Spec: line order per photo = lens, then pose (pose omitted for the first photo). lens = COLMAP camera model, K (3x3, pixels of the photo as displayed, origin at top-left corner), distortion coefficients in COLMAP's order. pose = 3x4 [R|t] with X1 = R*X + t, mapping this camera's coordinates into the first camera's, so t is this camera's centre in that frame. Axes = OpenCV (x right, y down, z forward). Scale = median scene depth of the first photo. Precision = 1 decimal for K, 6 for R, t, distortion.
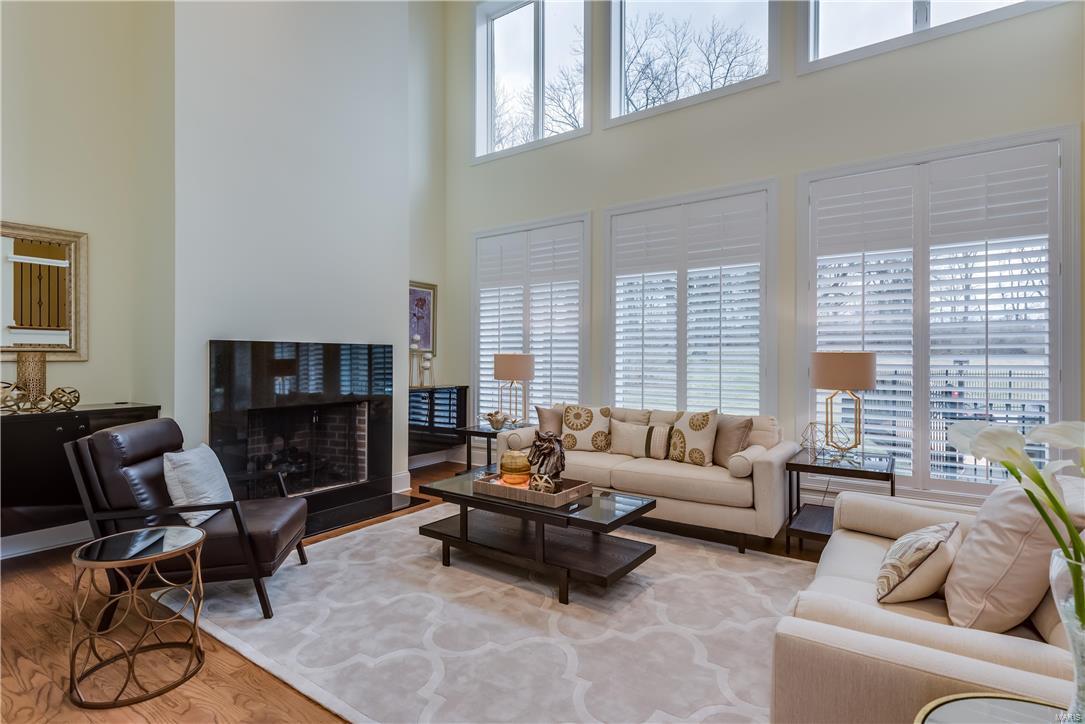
lens RADIAL K [[540.9, 0, 542.5], [0, 540.9, 362.0], [0, 0, 1]] dist [0.002570, 0.000425]
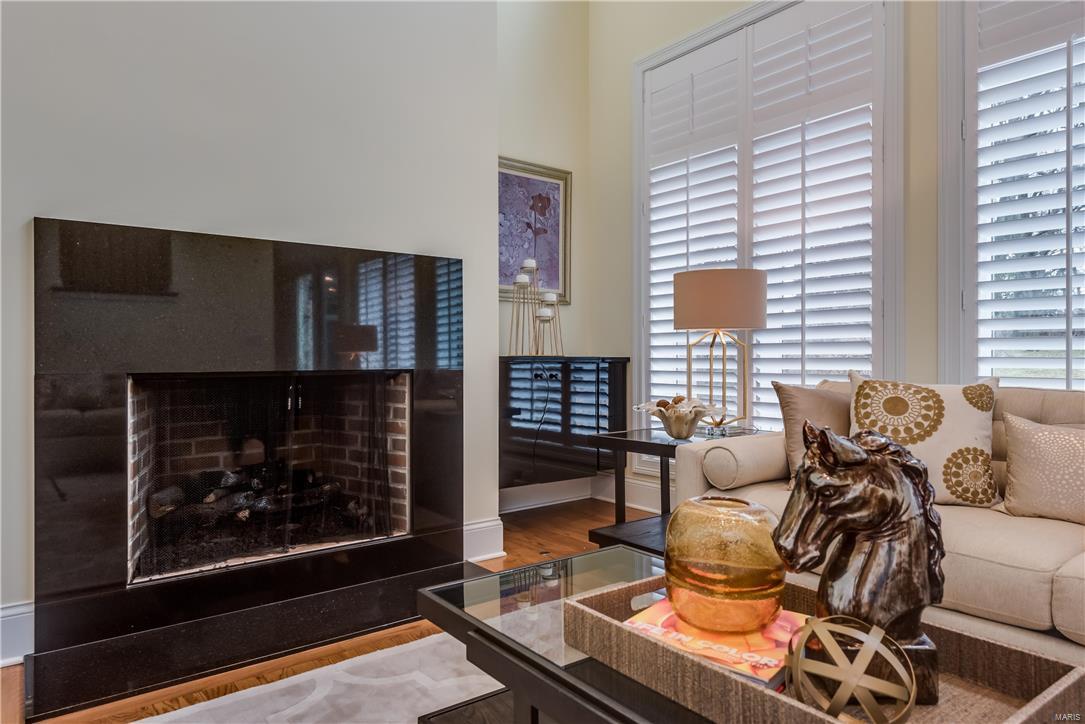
lens RADIAL K [[676.2, 0, 542.5], [0, 676.2, 362.0], [0, 0, 1]] dist [0.024760, -0.000115]
pose [[0.952353, -0.005875, -0.304942, -0.021517], [0.005071, 0.999981, -0.003427, 0.064606], [0.304956, 0.001717, 0.952365, 0.441663]]
